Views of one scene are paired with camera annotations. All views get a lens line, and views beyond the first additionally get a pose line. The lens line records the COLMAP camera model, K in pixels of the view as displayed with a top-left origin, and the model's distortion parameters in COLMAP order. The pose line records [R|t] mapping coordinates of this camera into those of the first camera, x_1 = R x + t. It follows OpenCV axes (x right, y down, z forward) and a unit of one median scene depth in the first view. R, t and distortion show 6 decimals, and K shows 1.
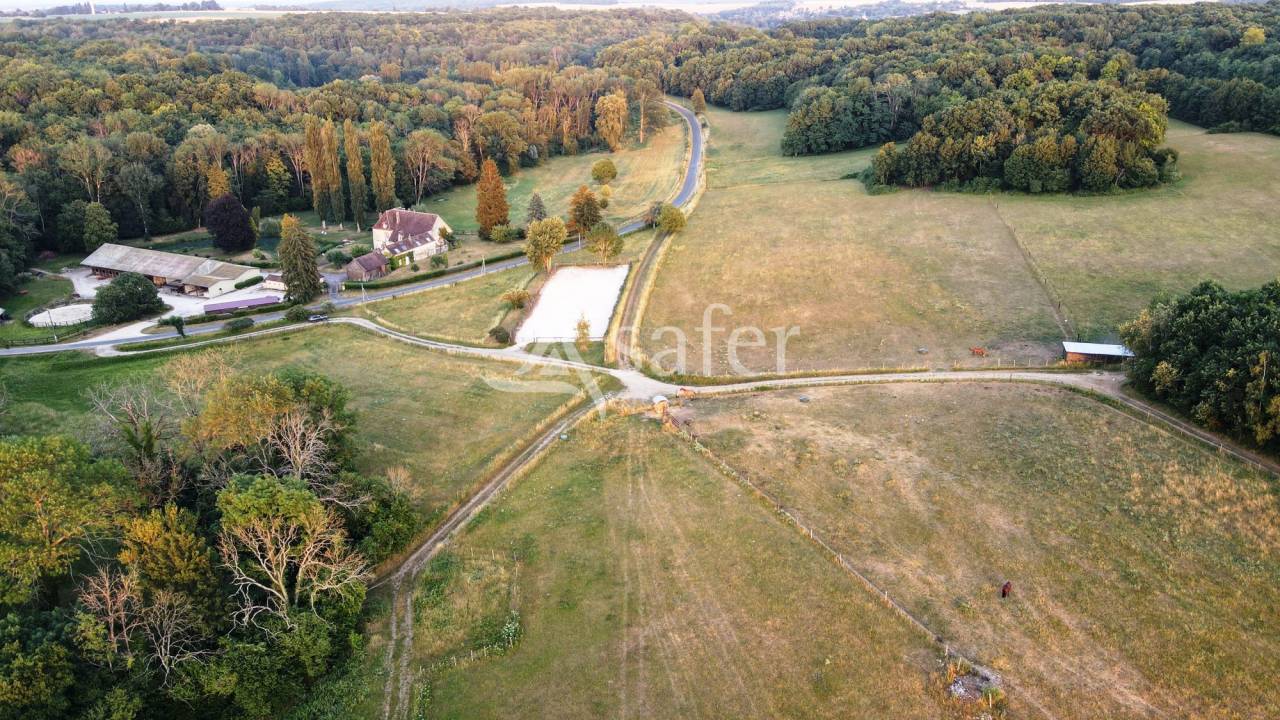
lens RADIAL K [[941.0, 0, 640.0], [0, 941.0, 360.0], [0, 0, 1]] dist [-0.014426, 0.064375]
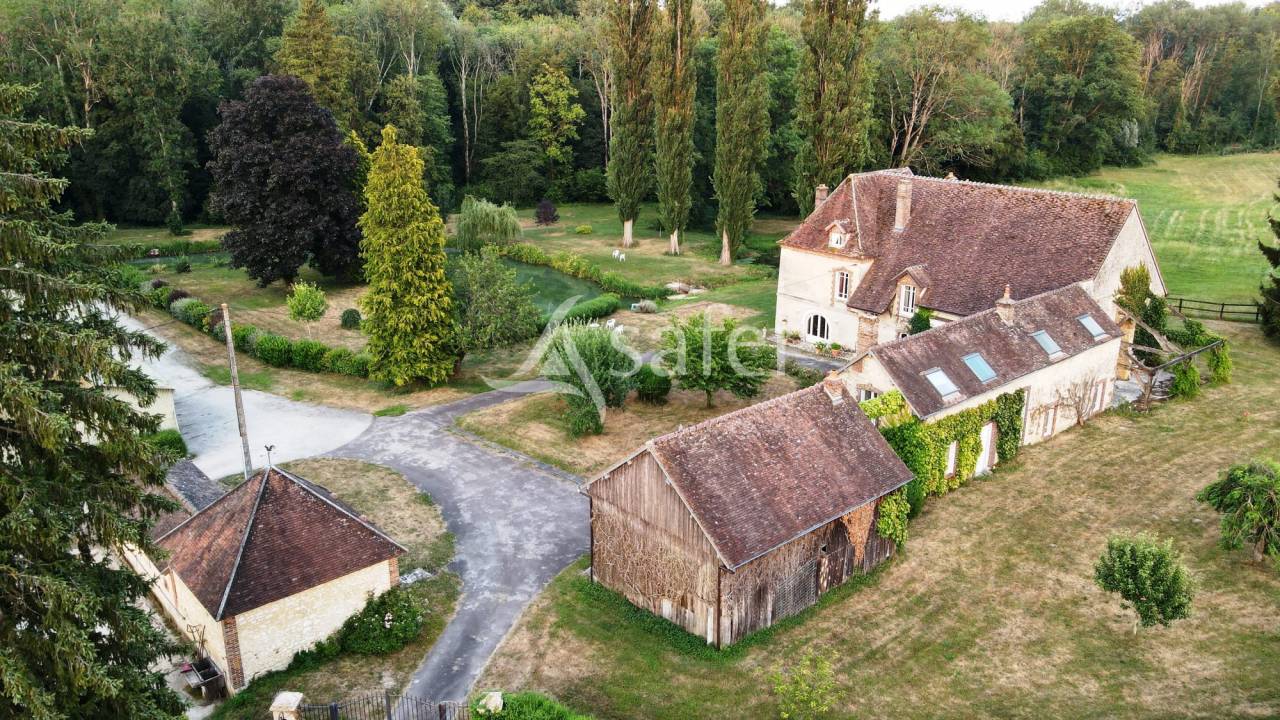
lens RADIAL K [[941.0, 0, 640.0], [0, 941.0, 360.0], [0, 0, 1]] dist [-0.014426, 0.064375]
pose [[0.923236, 0.126925, -0.362664, -0.229182], [-0.148565, 0.988375, -0.032291, -0.099585], [0.354349, 0.083692, 0.931360, 0.774856]]
